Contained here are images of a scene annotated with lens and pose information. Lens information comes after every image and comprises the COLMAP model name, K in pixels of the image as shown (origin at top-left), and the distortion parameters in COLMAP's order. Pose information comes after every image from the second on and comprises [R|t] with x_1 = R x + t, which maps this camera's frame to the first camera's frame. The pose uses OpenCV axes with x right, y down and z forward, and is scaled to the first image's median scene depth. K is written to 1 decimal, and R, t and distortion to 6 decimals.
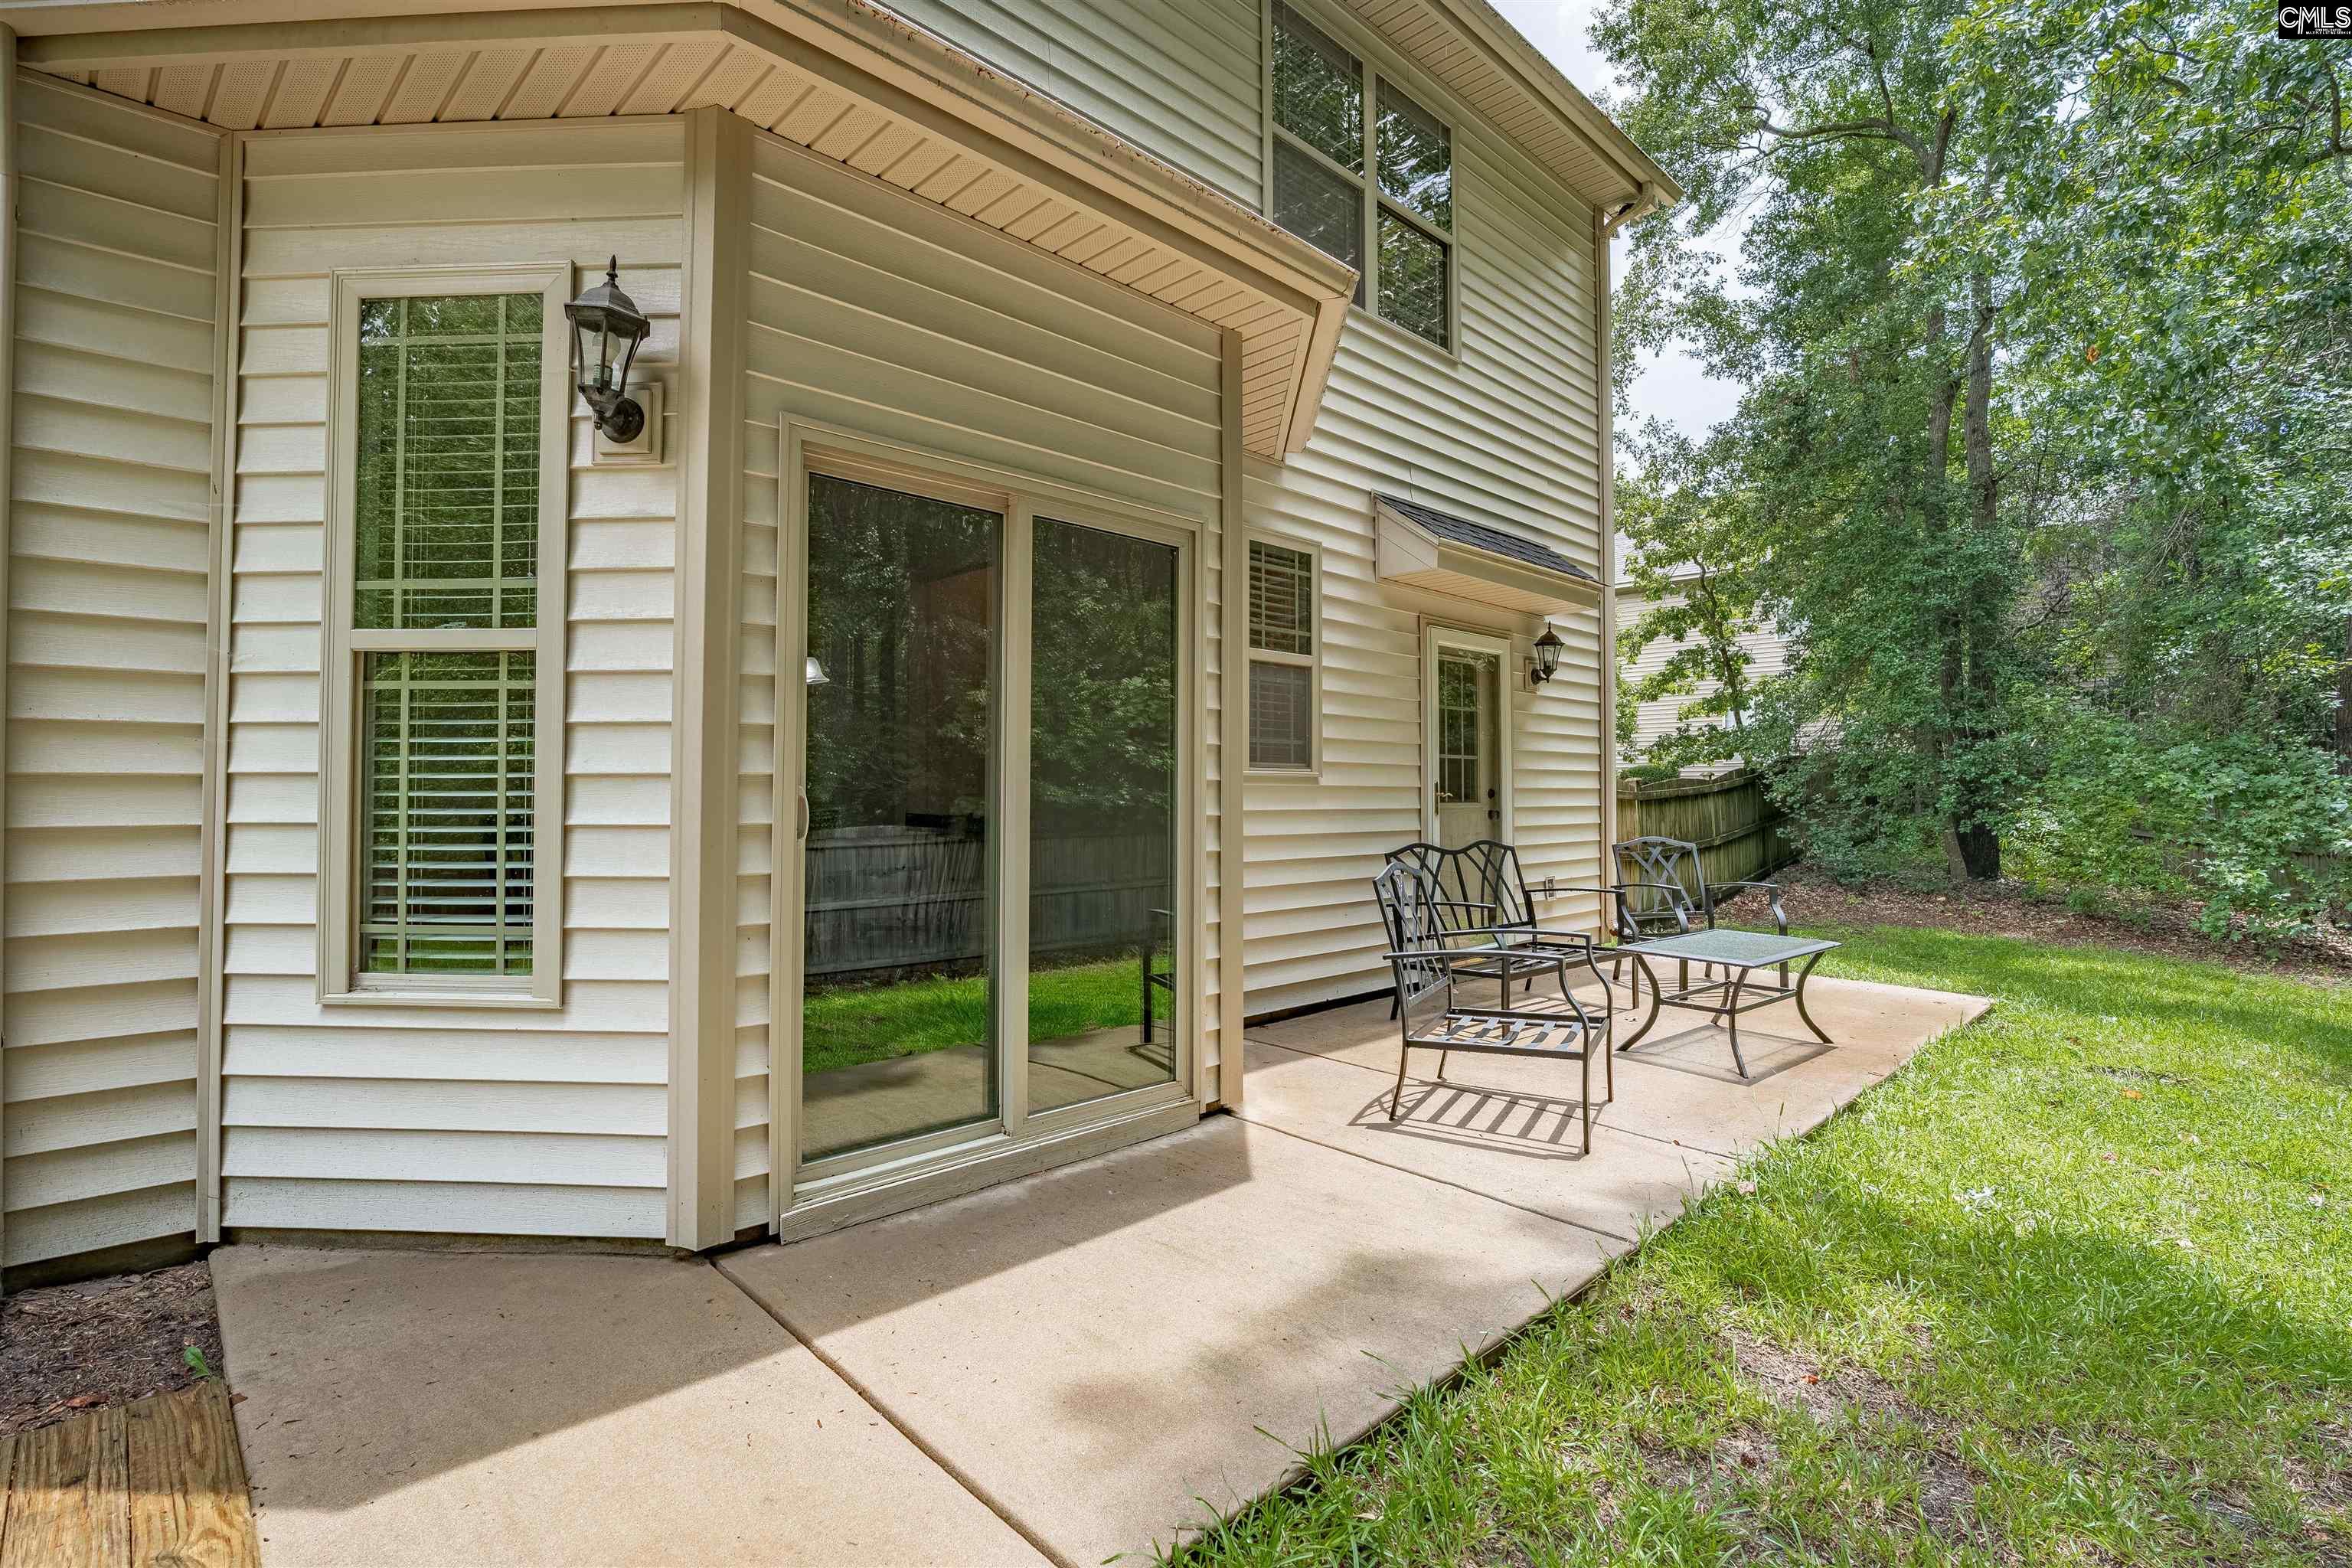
lens RADIAL K [[1099.8, 0, 1181.7], [0, 1099.8, 792.2], [0, 0, 1]] dist [-0.018709, -0.000221]
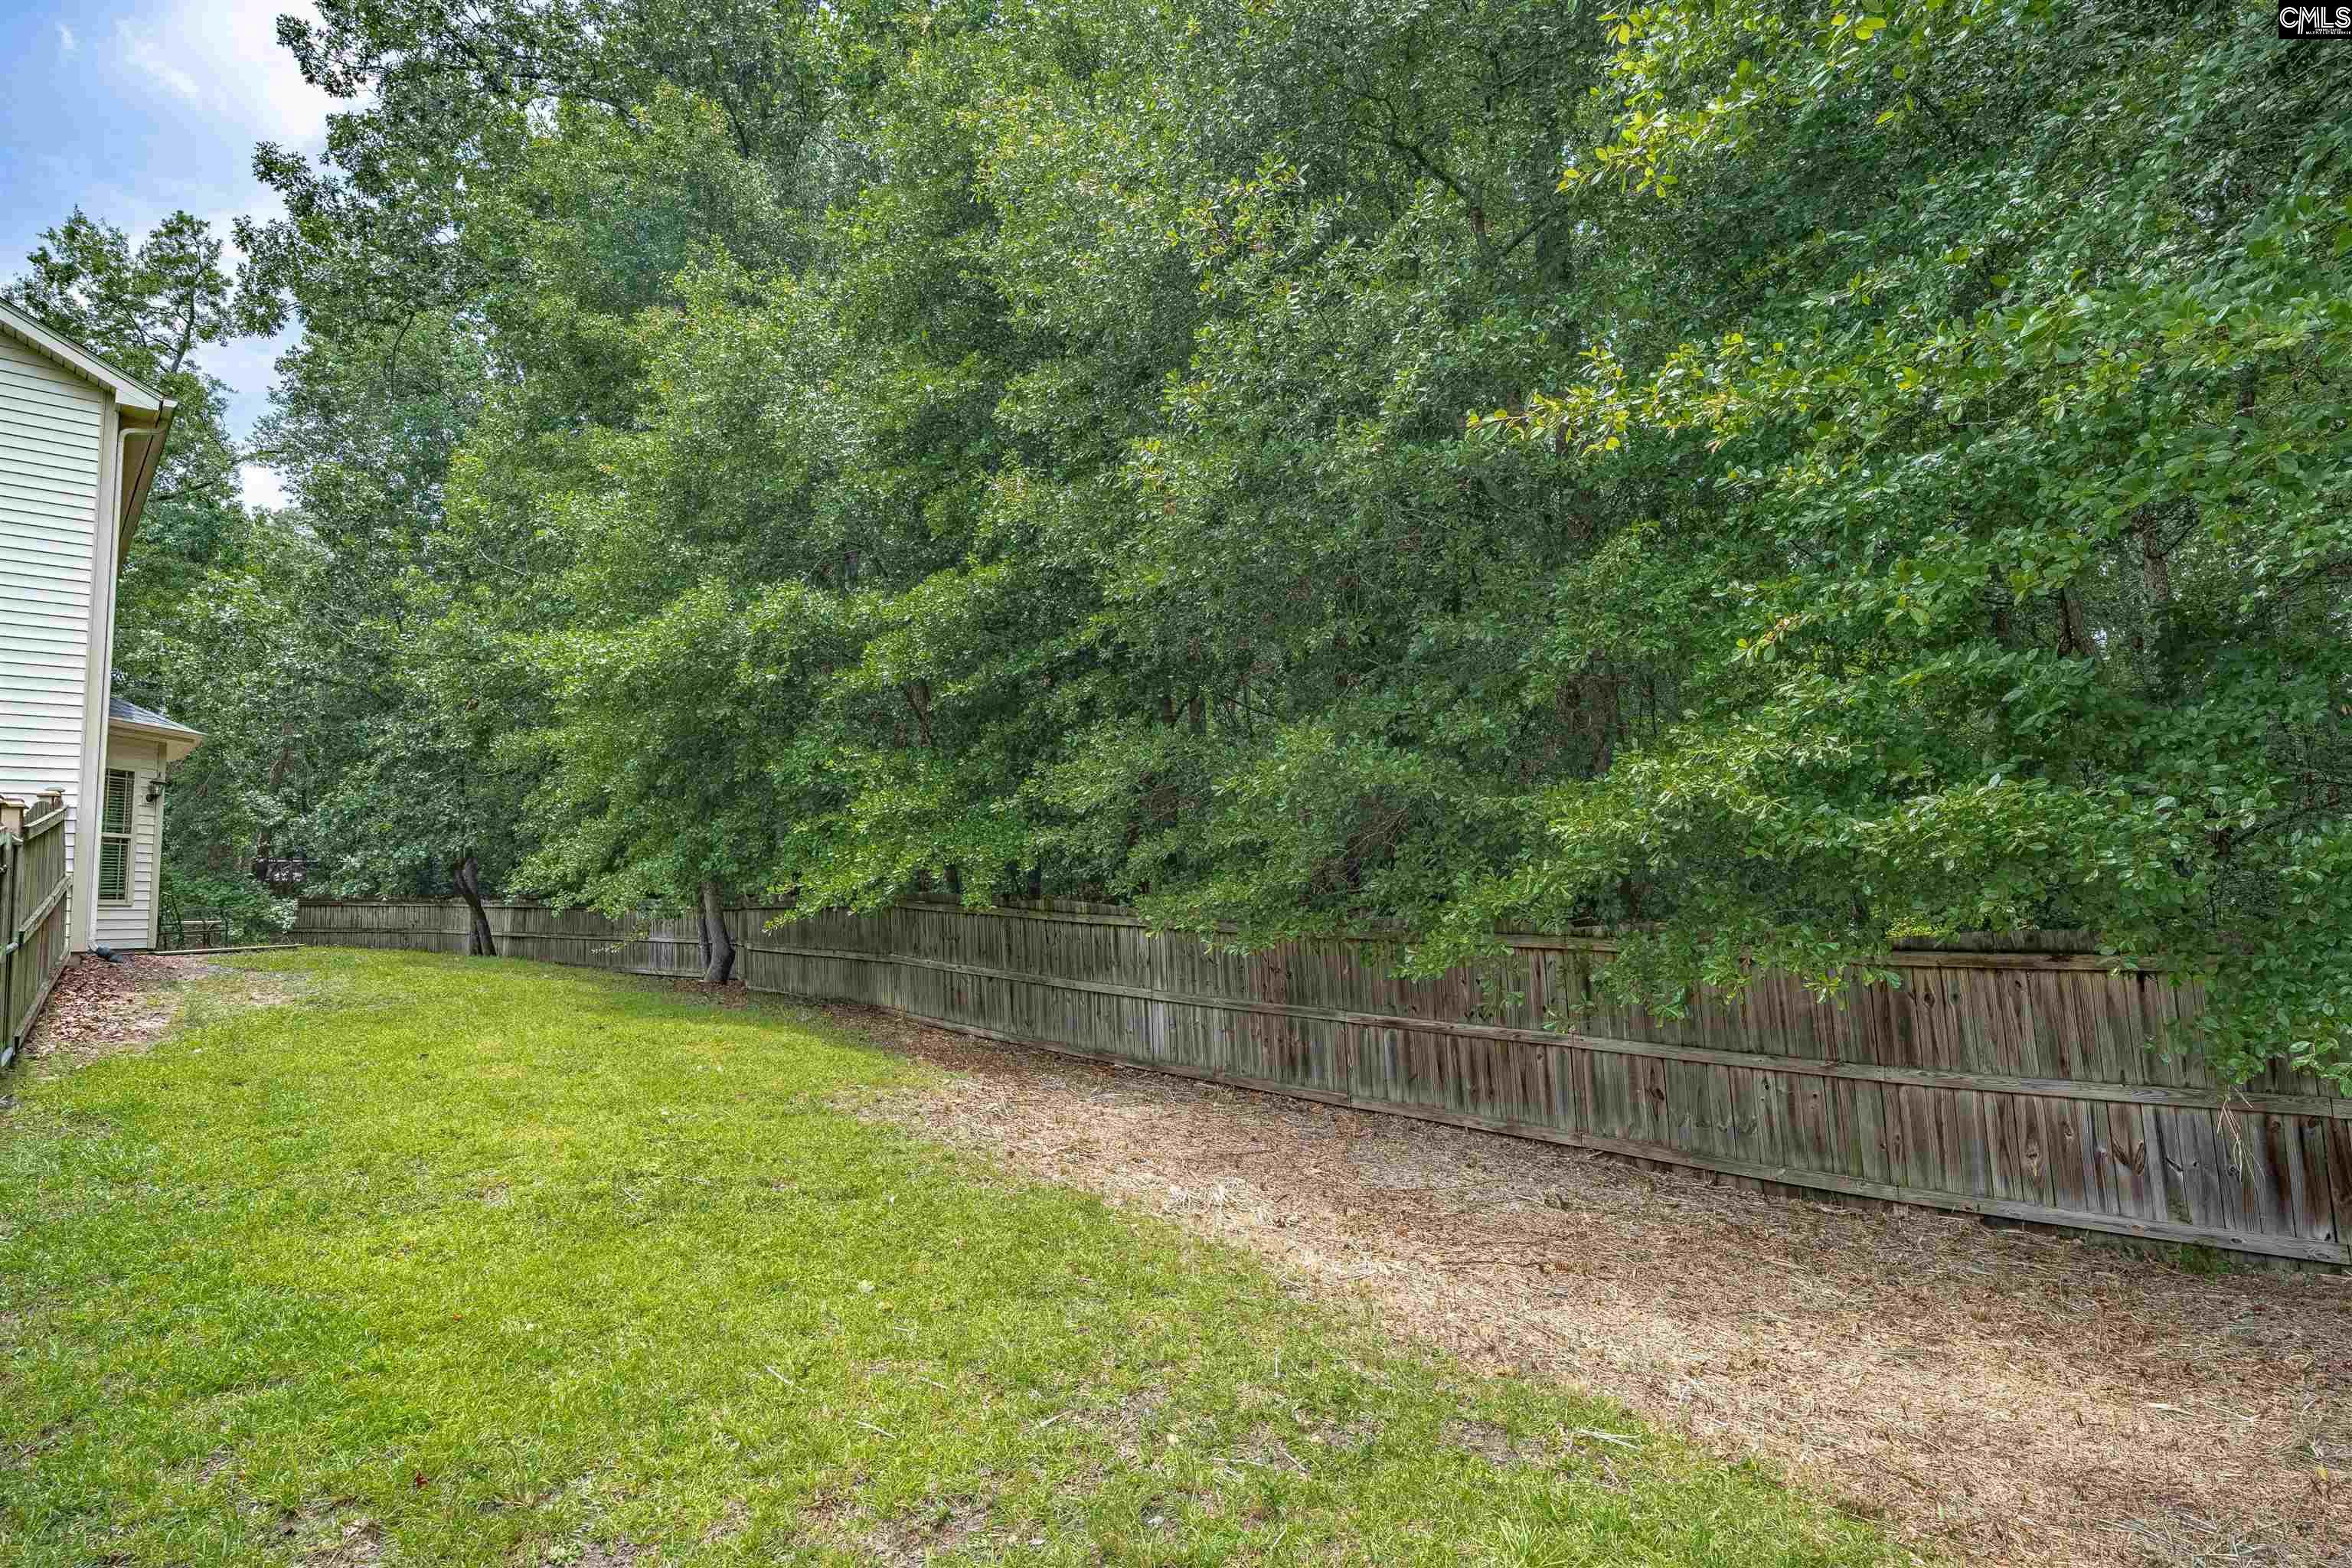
lens RADIAL K [[1099.8, 0, 1179.4], [0, 1099.8, 791.3], [0, 0, 1]] dist [-0.018709, -0.000221]
pose [[-0.049948, 0.099384, 0.993795, -2.994373], [0.044516, 0.994269, -0.097194, 0.187112], [-0.997759, 0.039386, -0.054086, -1.881049]]
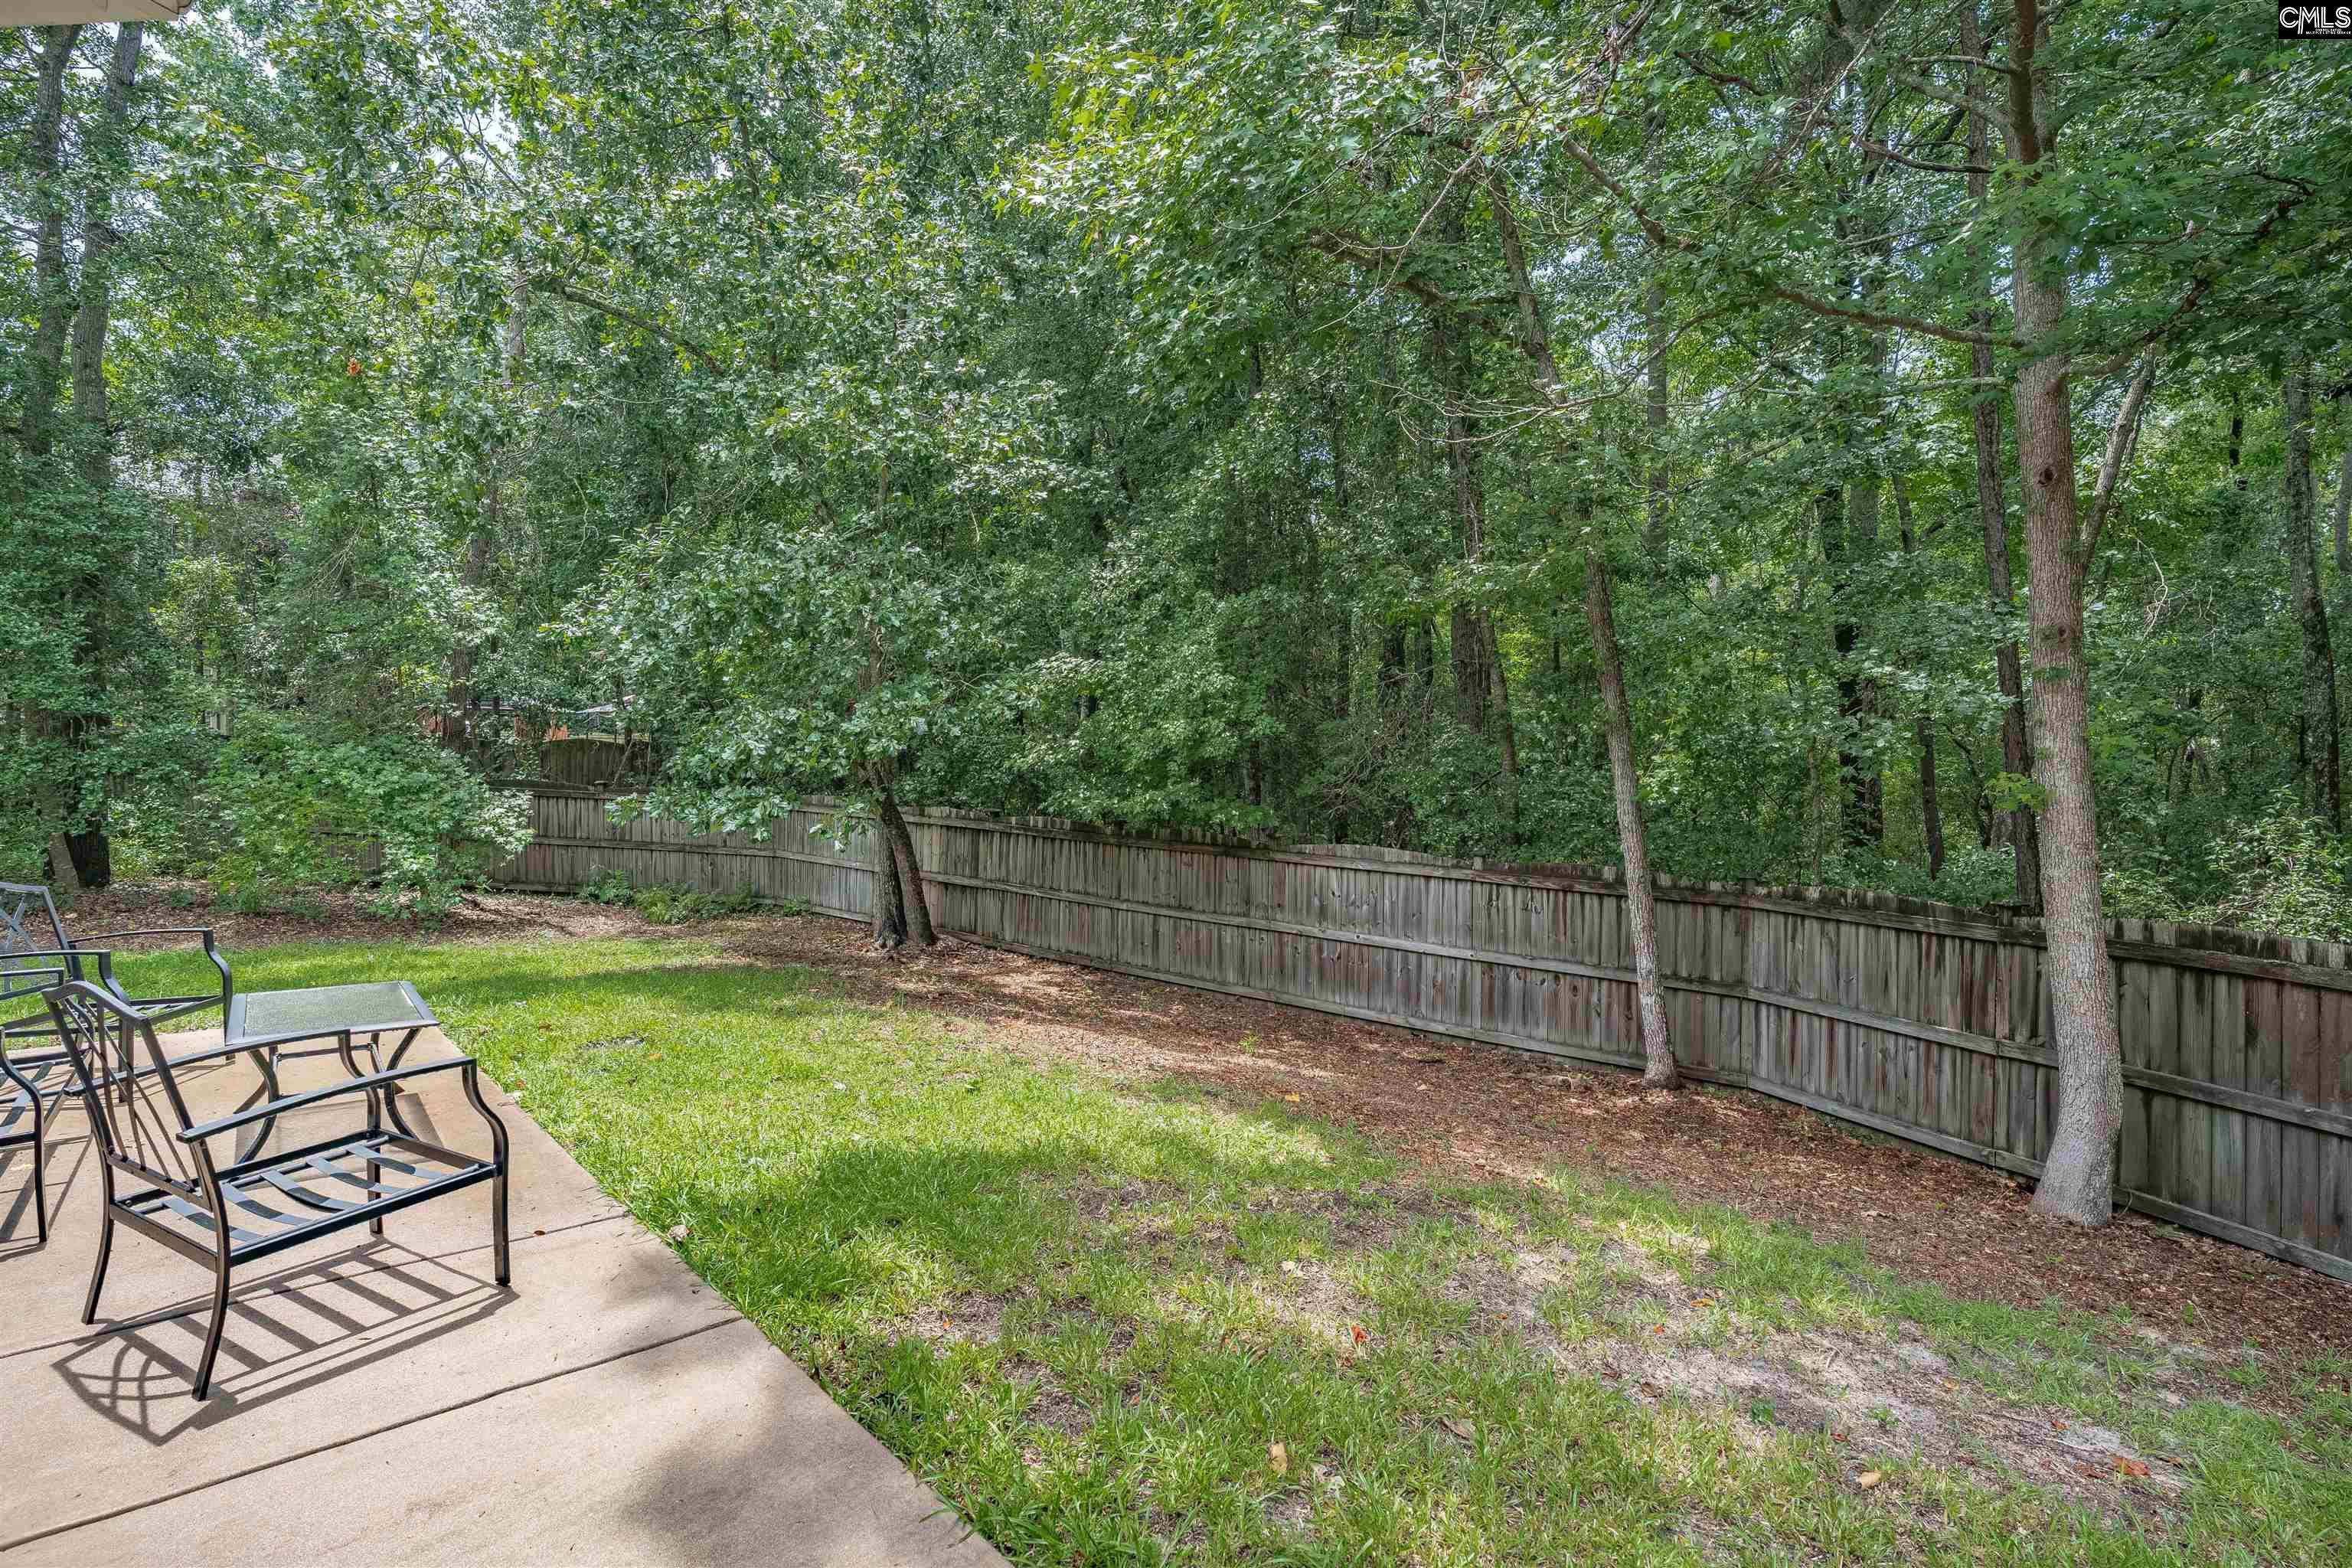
lens RADIAL K [[1099.8, 0, 1176.7], [0, 1099.8, 772.9], [0, 0, 1]] dist [-0.018709, -0.000221]
pose [[0.005061, -0.004167, 0.999979, -0.335862], [-0.001137, 0.999991, 0.004173, -0.044592], [-0.999987, -0.001158, 0.005056, 0.377111]]
